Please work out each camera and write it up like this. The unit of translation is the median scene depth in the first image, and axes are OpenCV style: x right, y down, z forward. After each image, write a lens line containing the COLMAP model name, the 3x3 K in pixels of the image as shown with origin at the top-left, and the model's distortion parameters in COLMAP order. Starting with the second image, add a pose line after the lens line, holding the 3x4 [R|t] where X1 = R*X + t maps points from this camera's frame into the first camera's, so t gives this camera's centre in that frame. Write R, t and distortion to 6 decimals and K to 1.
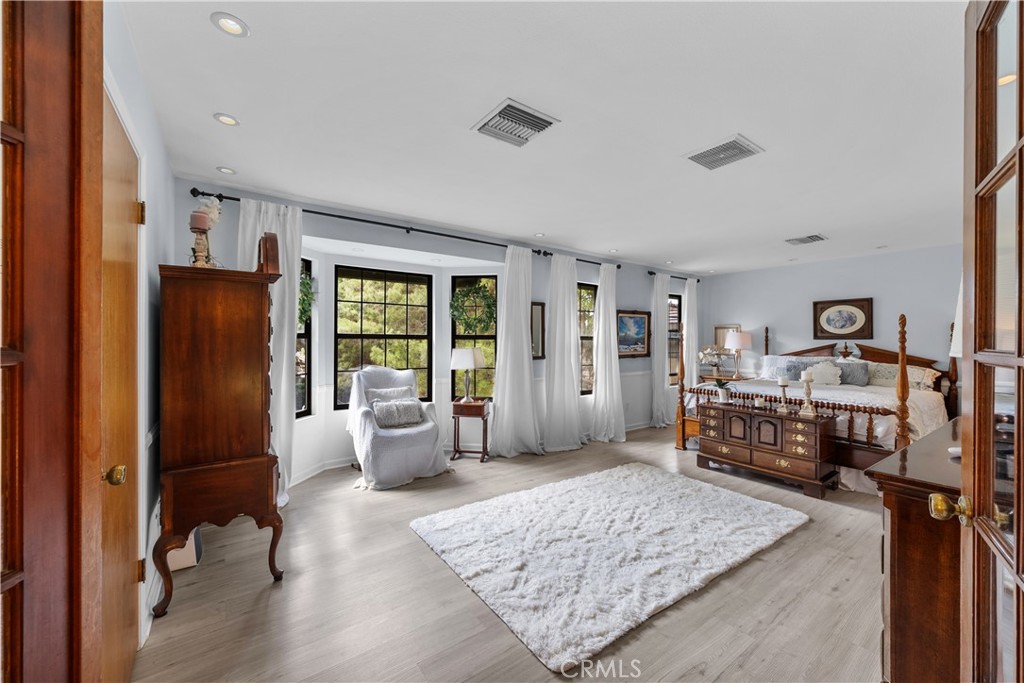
lens RADIAL K [[398.6, 0, 506.3], [0, 398.6, 341.3], [0, 0, 1]] dist [0.002505, -0.000314]
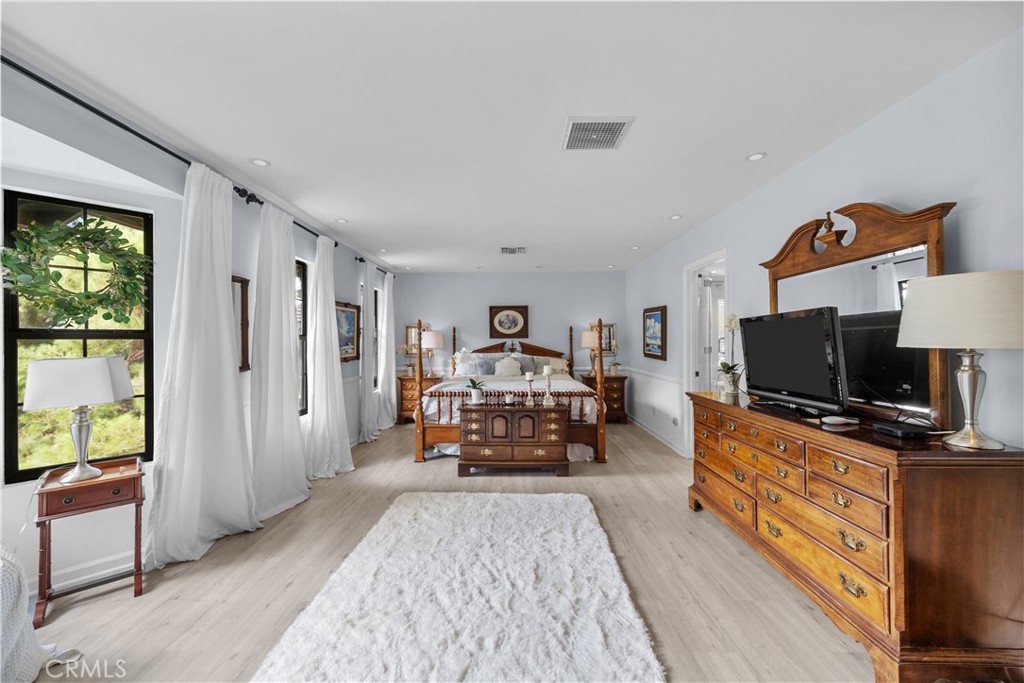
lens RADIAL K [[398.6, 0, 509.8], [0, 398.6, 340.8], [0, 0, 1]] dist [0.002505, -0.000314]
pose [[0.589758, -0.006778, 0.807552, -0.185332], [0.008777, 0.999960, 0.001983, 0.000931], [-0.807532, 0.005918, 0.589793, 0.358856]]
